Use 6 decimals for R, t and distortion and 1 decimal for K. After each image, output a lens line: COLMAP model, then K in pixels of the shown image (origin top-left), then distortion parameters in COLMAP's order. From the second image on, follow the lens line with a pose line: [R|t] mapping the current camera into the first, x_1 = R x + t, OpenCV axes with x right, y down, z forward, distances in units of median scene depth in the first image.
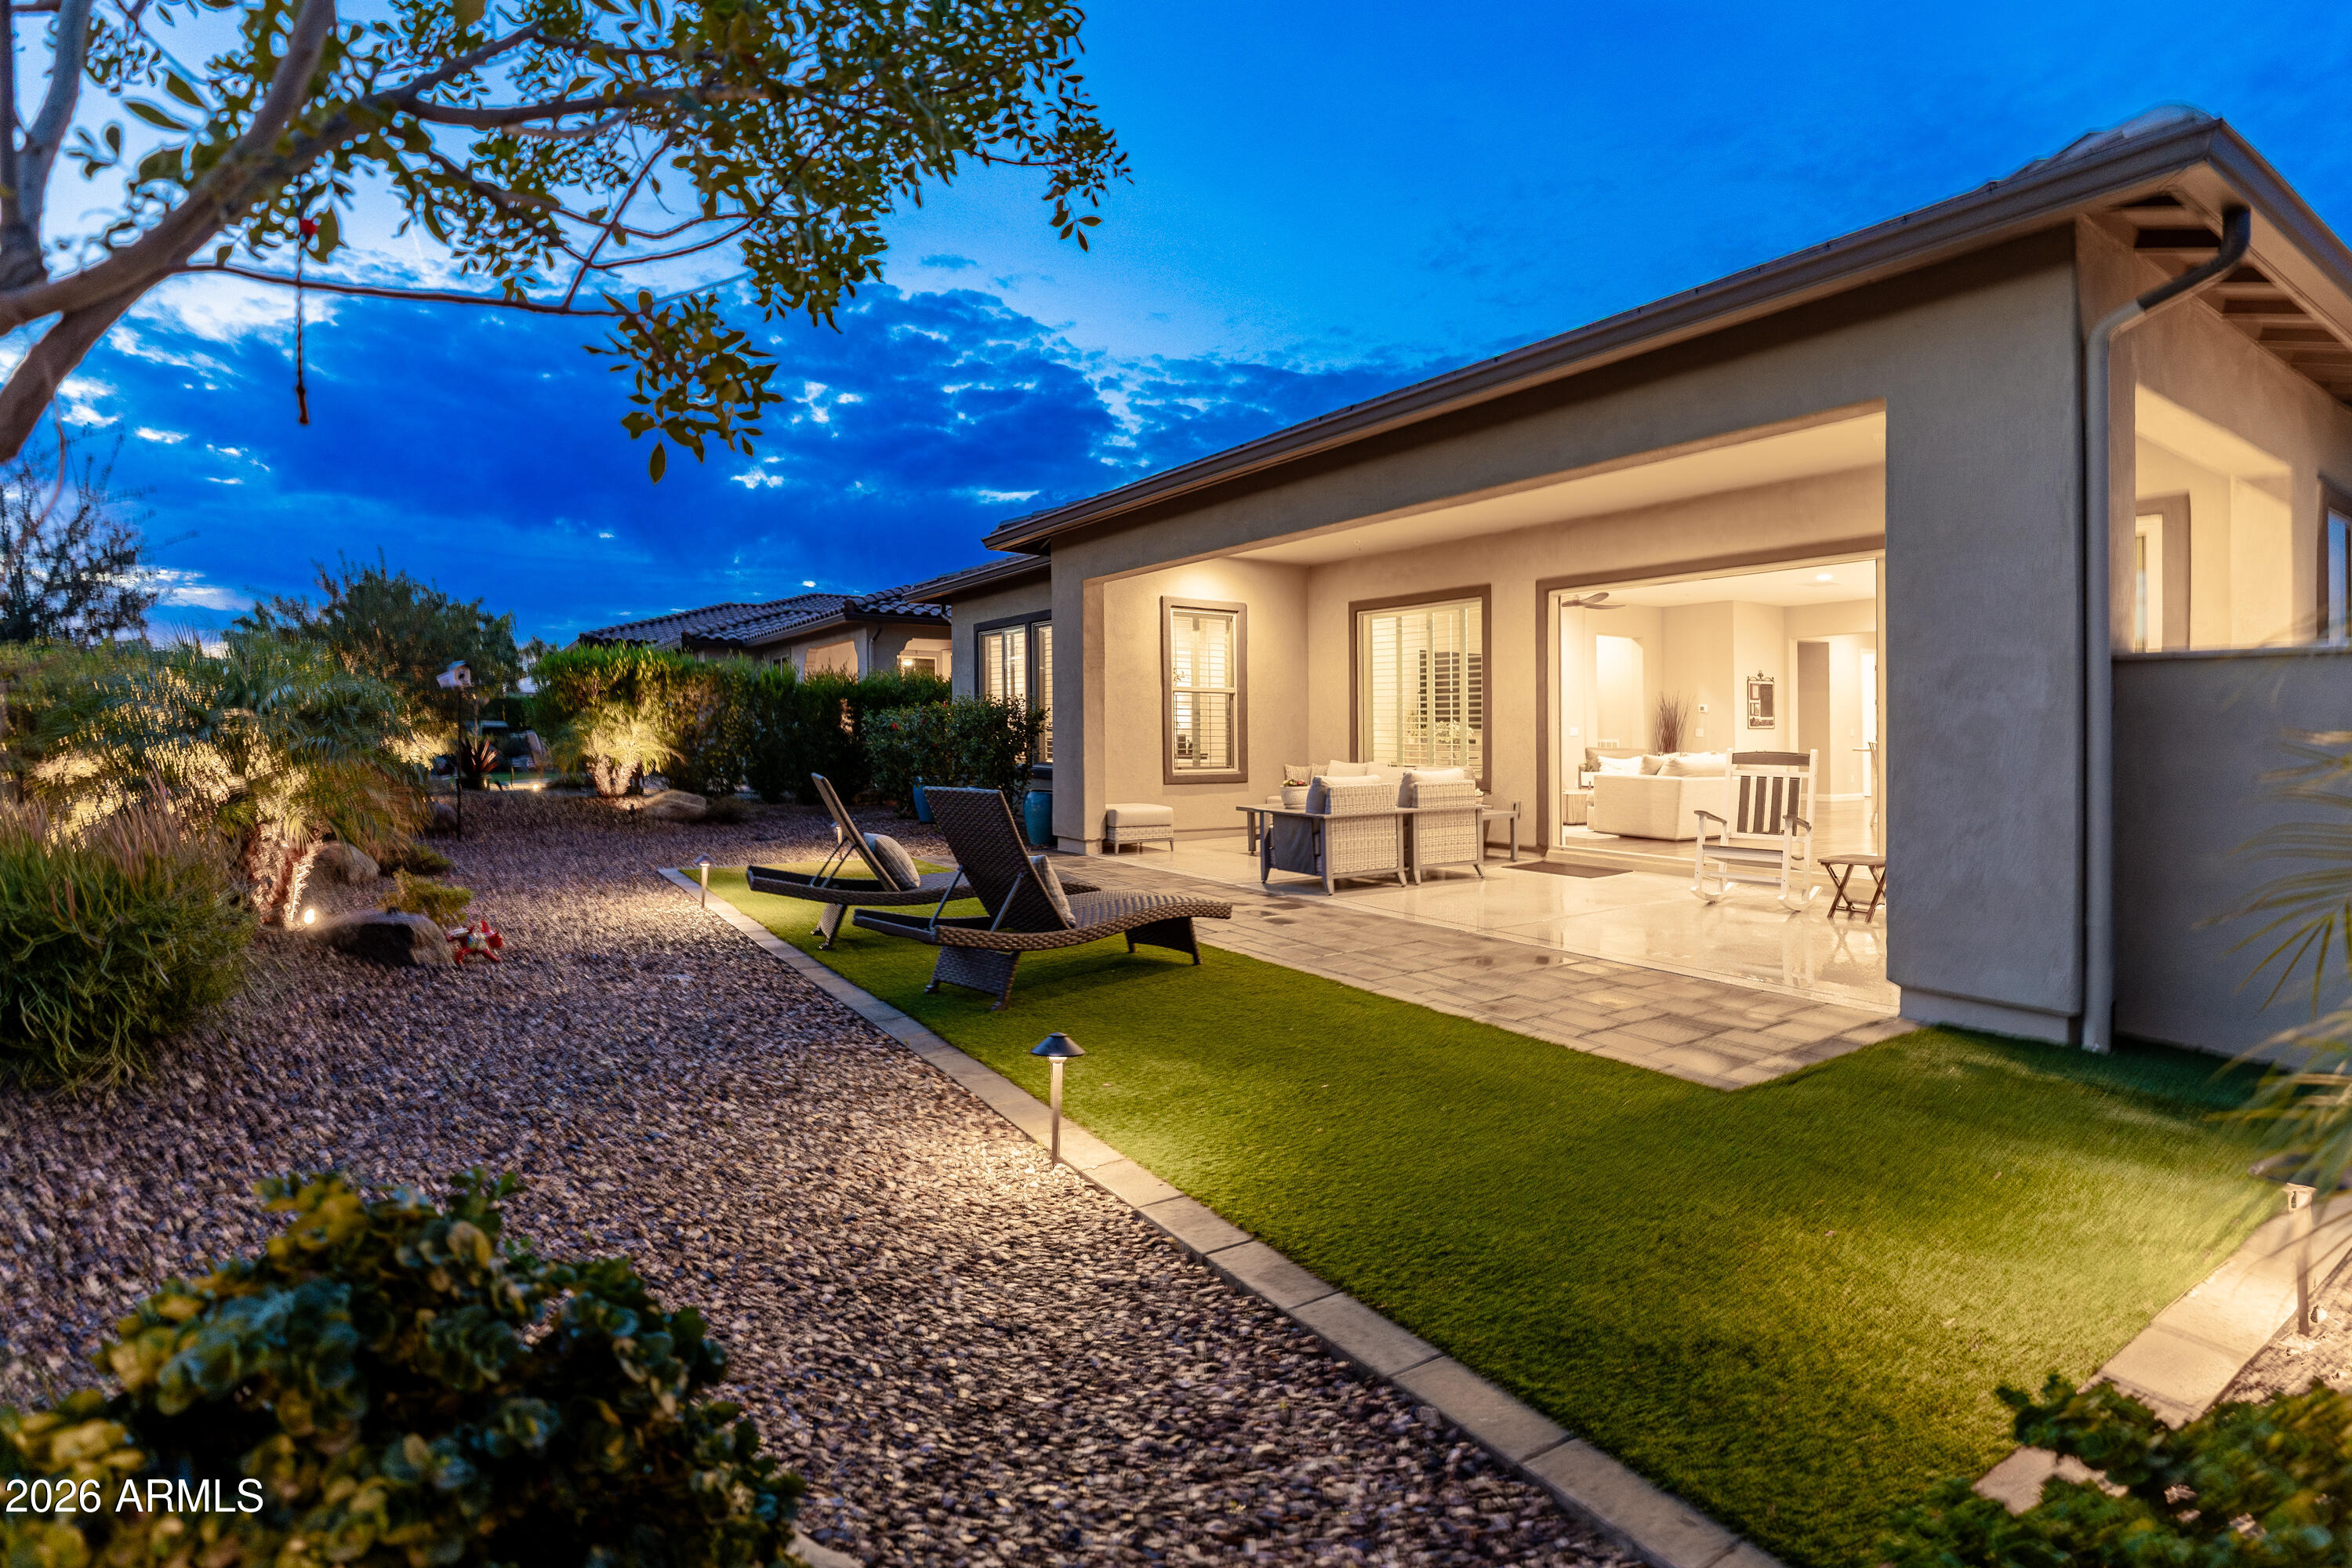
lens RADIAL K [[1111.6, 0, 1181.4], [0, 1111.6, 733.3], [0, 0, 1]] dist [-0.003207, -0.000481]
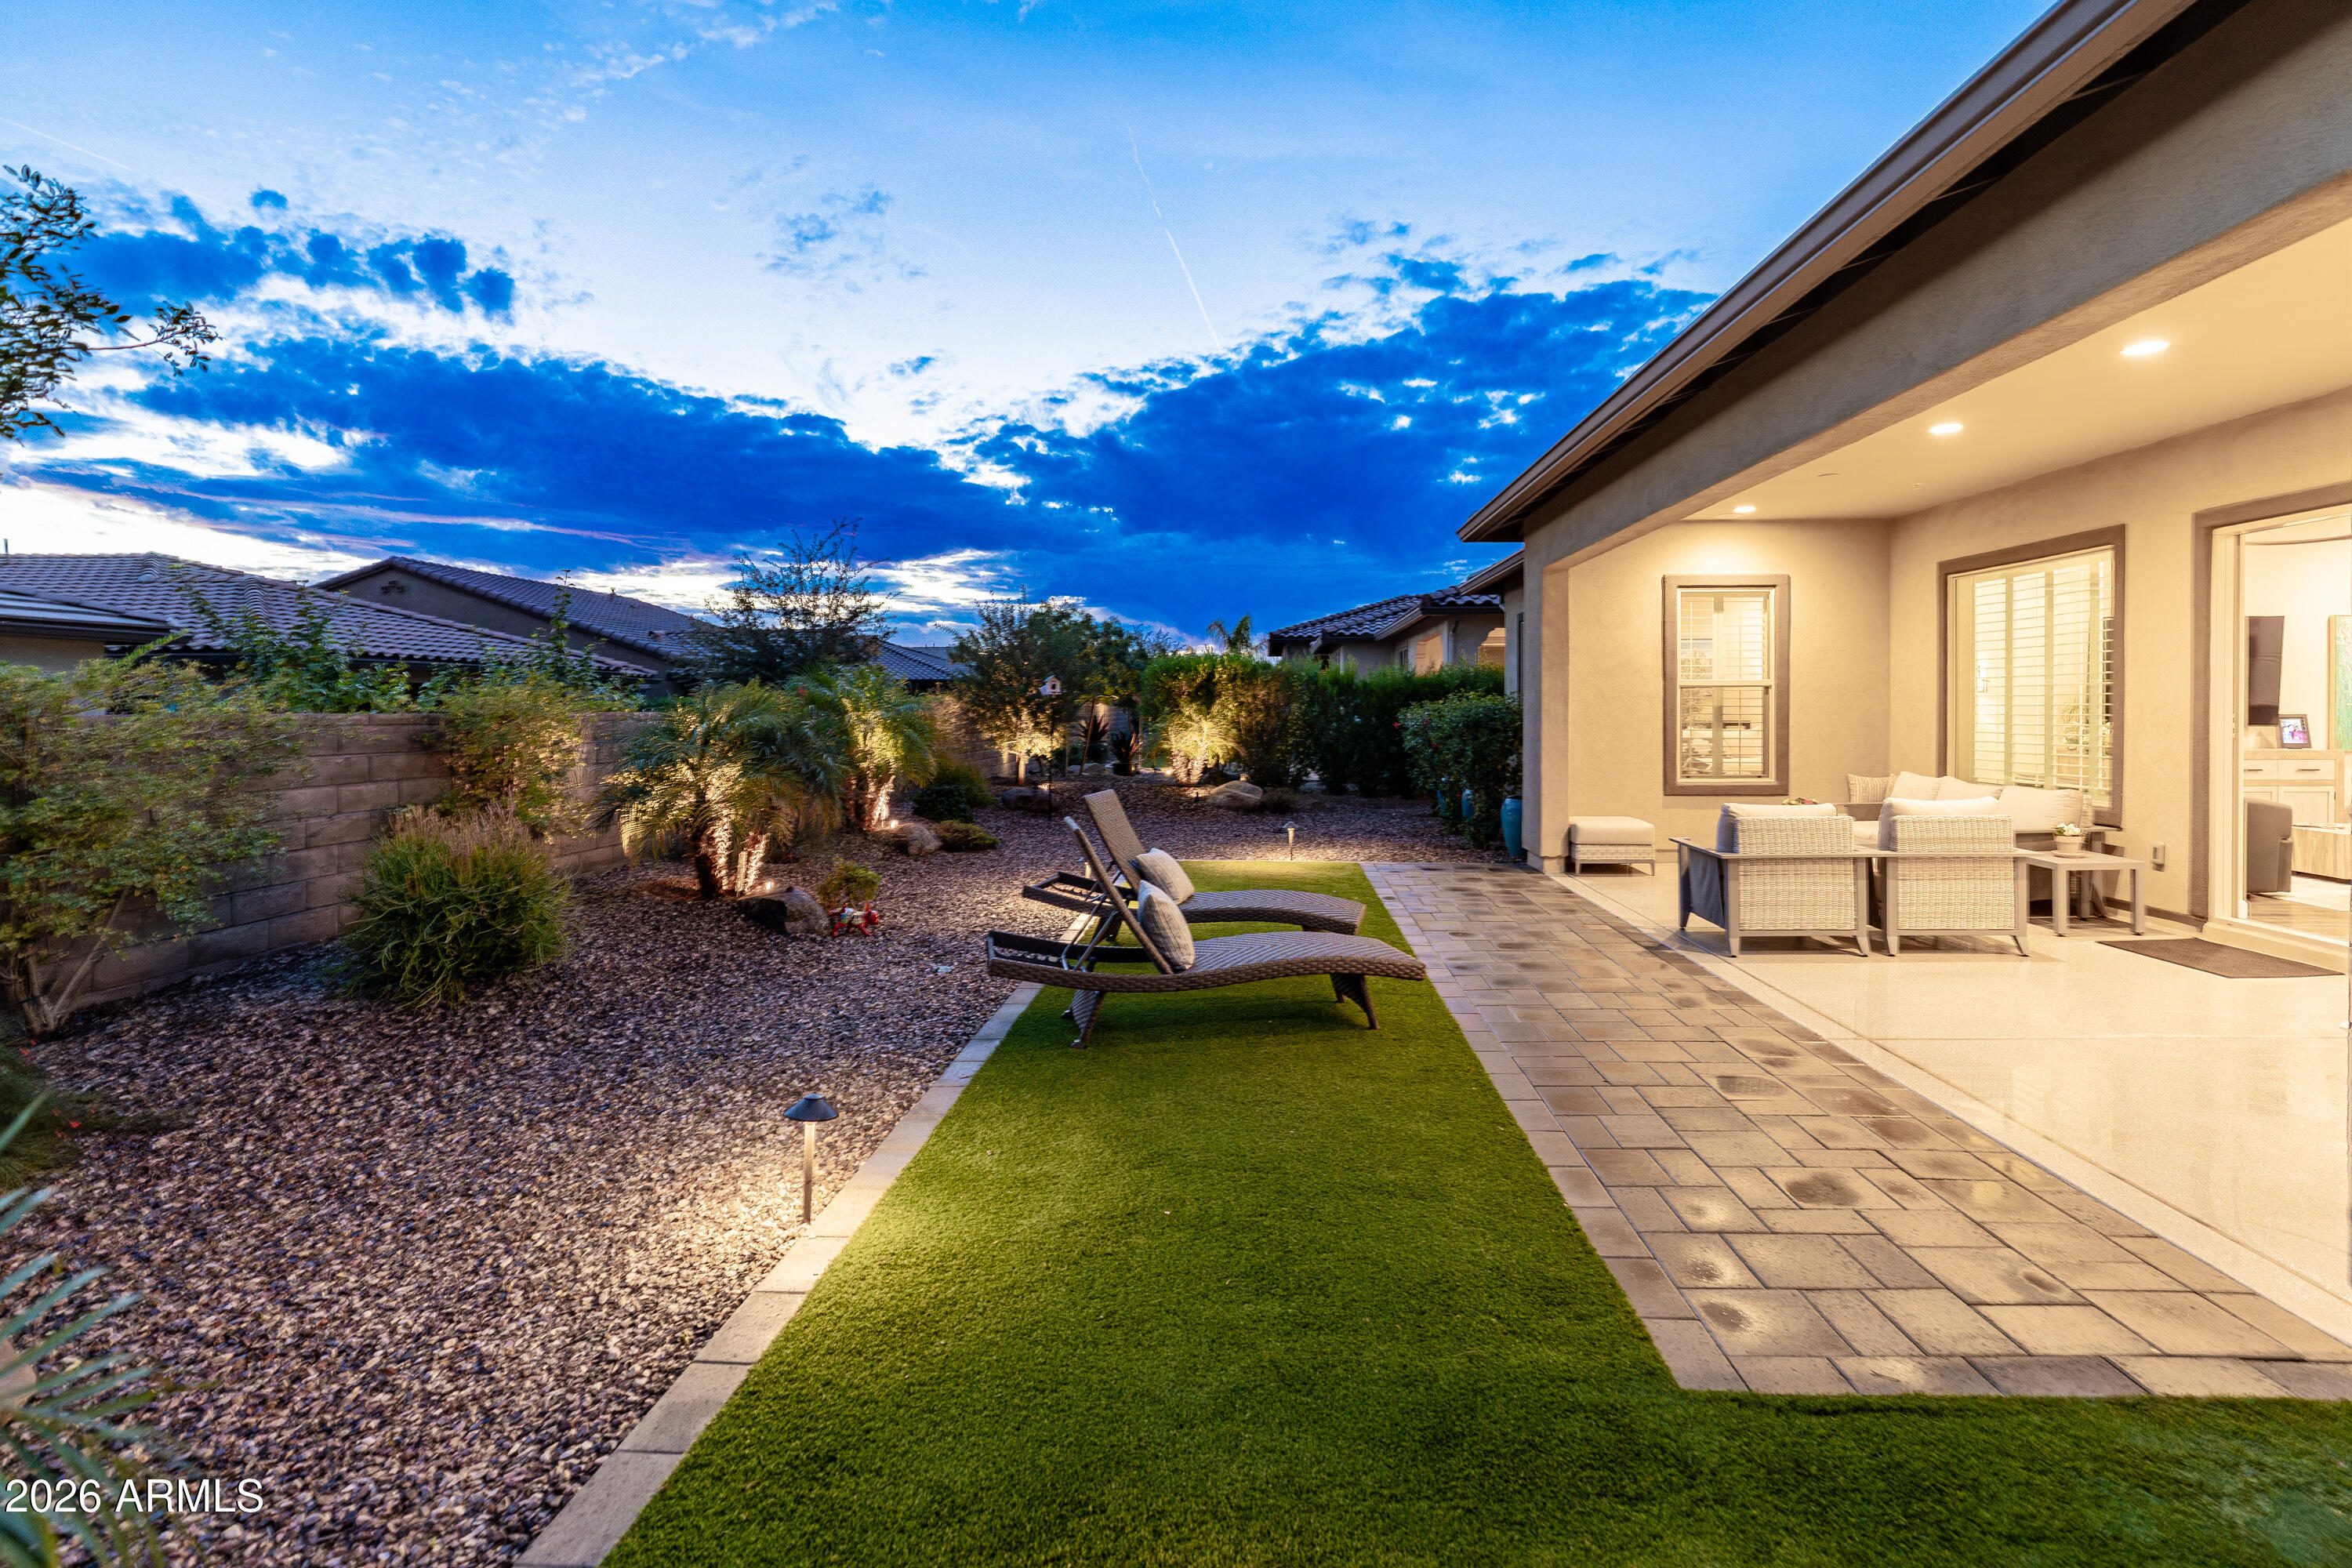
lens RADIAL K [[1105.6, 0, 1210.1], [0, 1105.6, 637.1], [0, 0, 1]] dist [-0.005019, -0.000220]
pose [[0.805637, -0.047326, -0.590516, 0.279489], [0.007566, 0.997545, -0.069624, -0.025560], [0.592361, 0.051624, 0.804017, 0.131806]]
